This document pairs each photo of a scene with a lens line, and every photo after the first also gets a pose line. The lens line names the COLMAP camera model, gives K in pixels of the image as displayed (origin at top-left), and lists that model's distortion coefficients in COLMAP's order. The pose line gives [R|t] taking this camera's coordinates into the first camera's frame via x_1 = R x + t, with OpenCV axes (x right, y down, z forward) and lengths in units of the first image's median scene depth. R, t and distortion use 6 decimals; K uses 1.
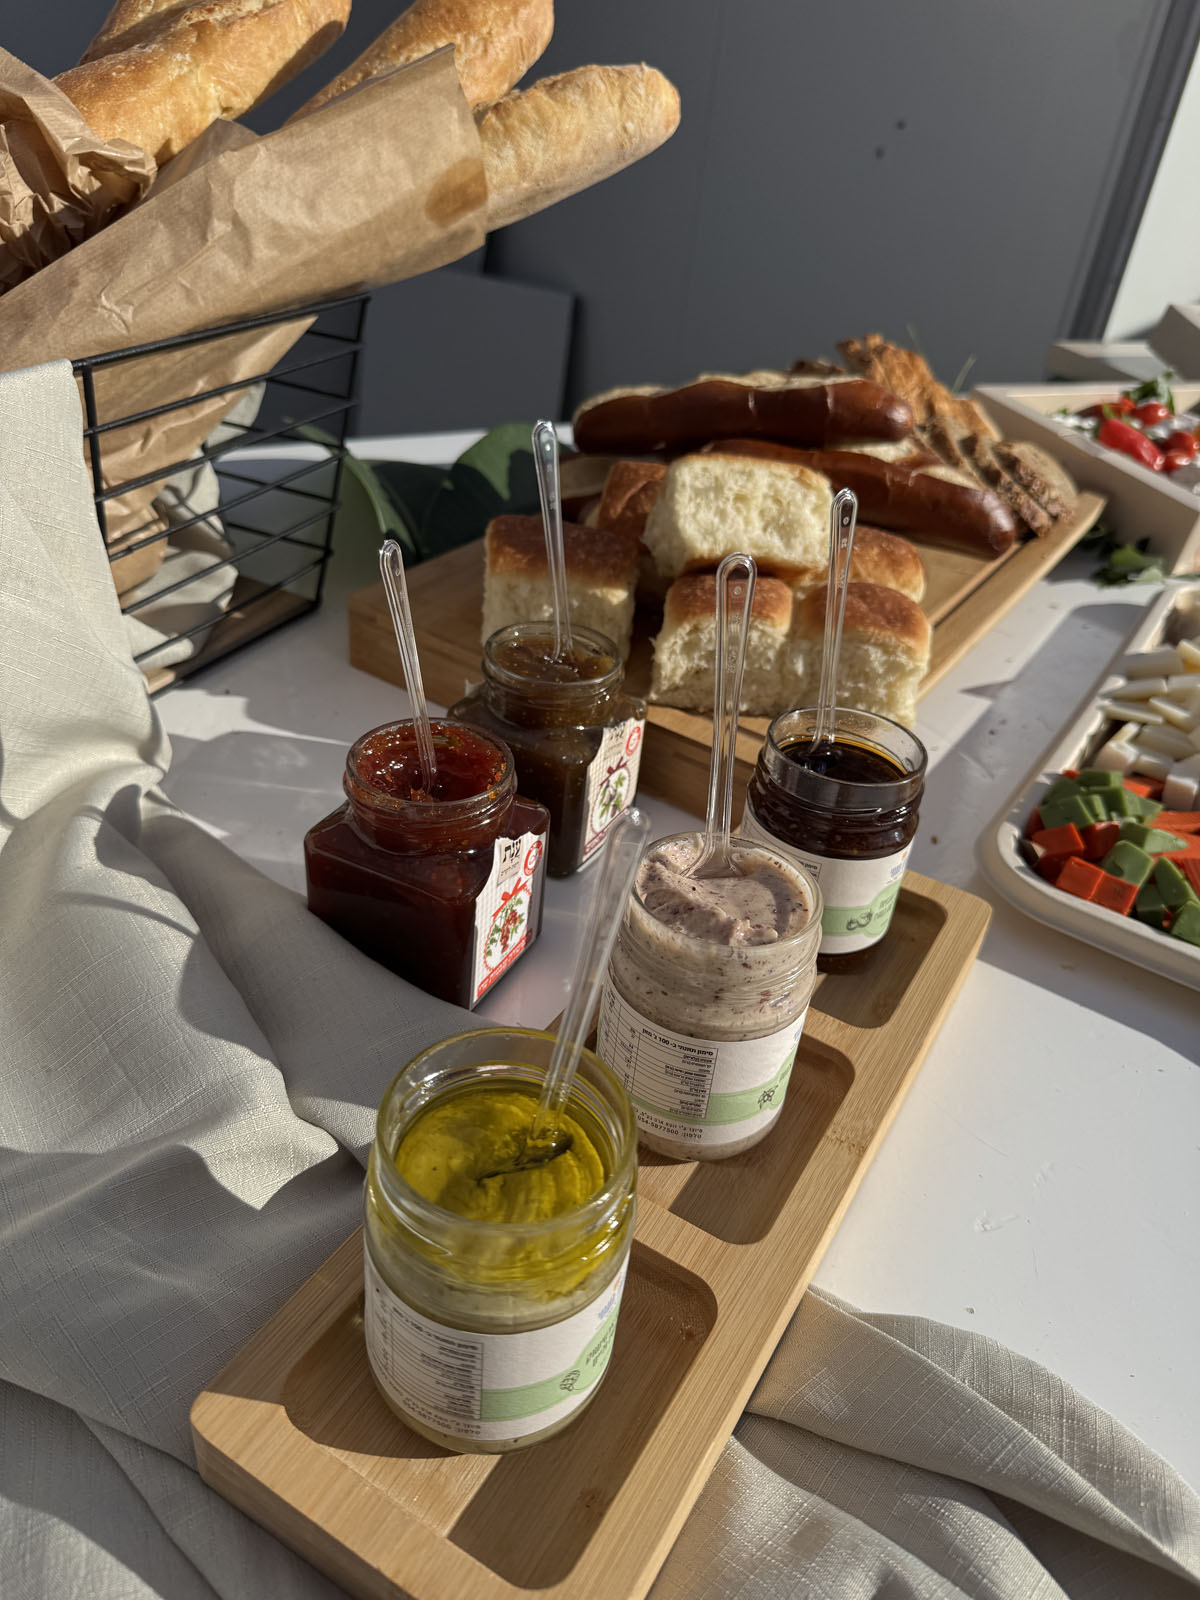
lens RADIAL K [[1108.1, 0, 603.3], [0, 1108.1, 821.9], [0, 0, 1]] dist [0.037397, -0.070165]
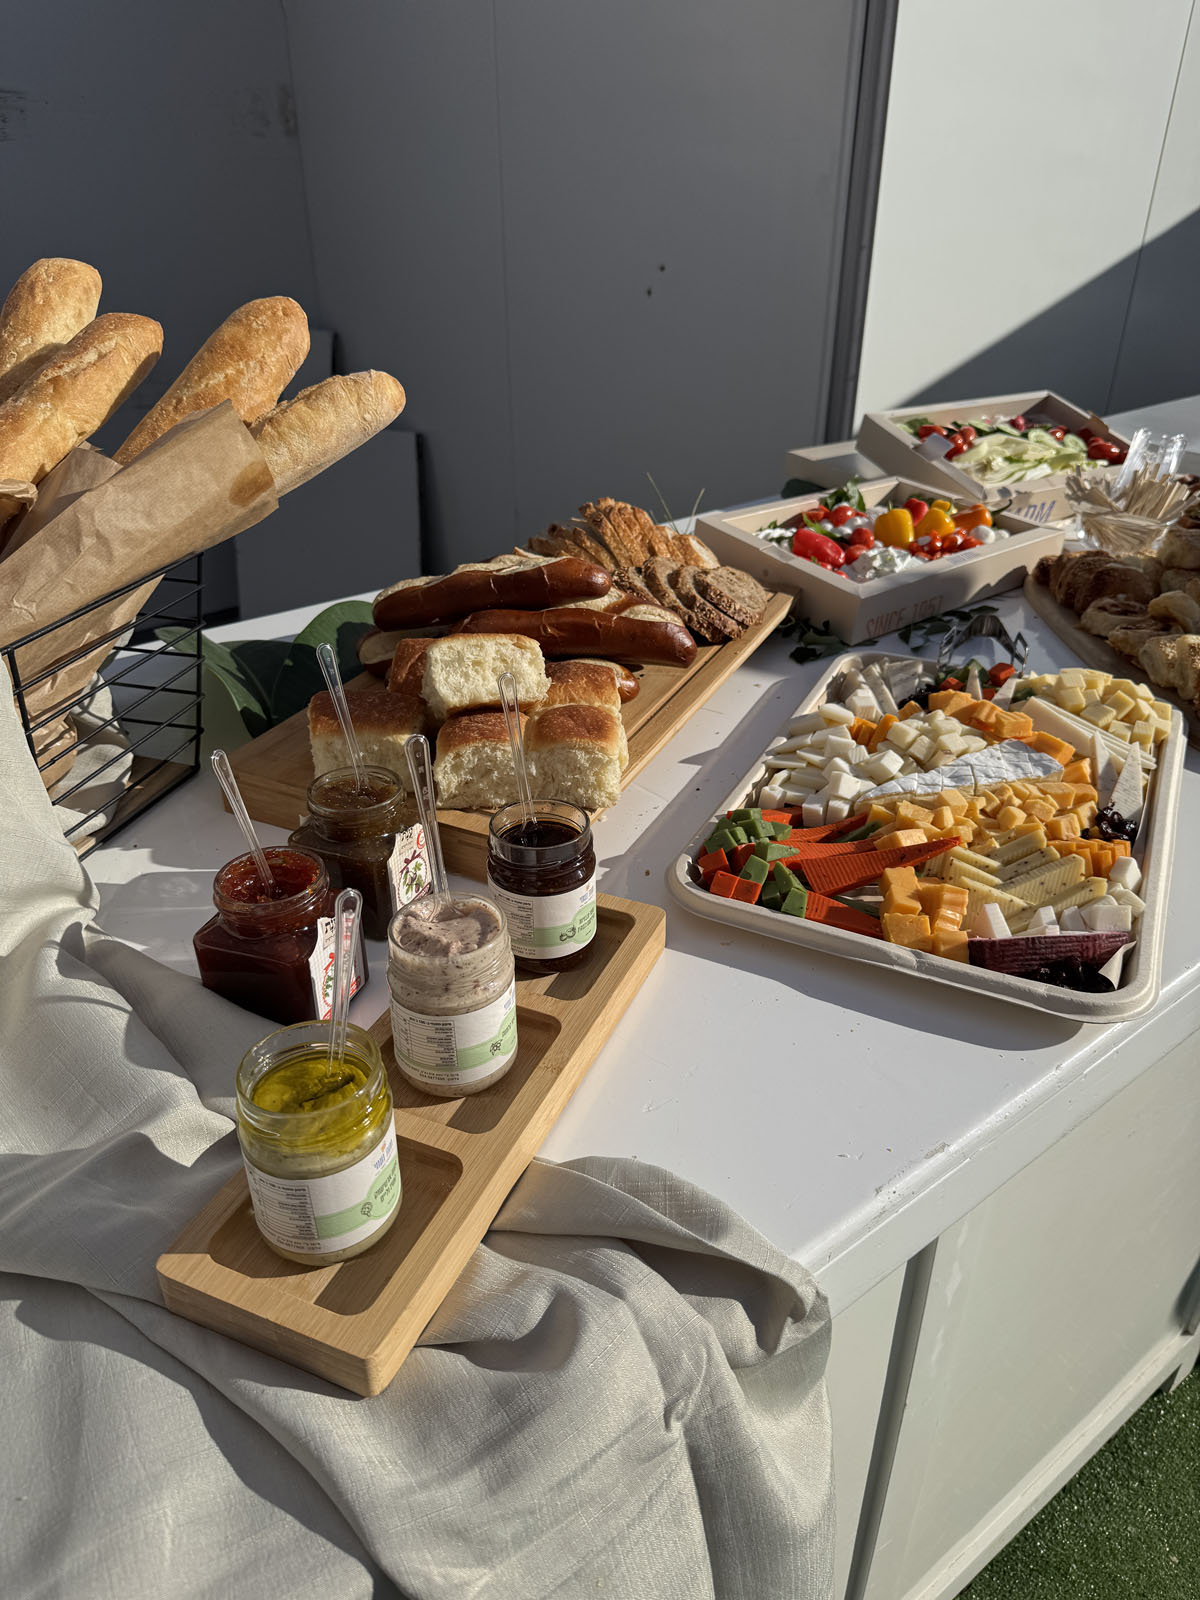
lens RADIAL K [[1134.3, 0, 619.4], [0, 1134.3, 810.9], [0, 0, 1]] dist [0.103892, -0.211744]
pose [[0.986786, -0.151681, 0.056976, 0.196059], [0.155284, 0.985713, -0.065244, 0.028167], [-0.046266, 0.073229, 0.996241, -0.490841]]
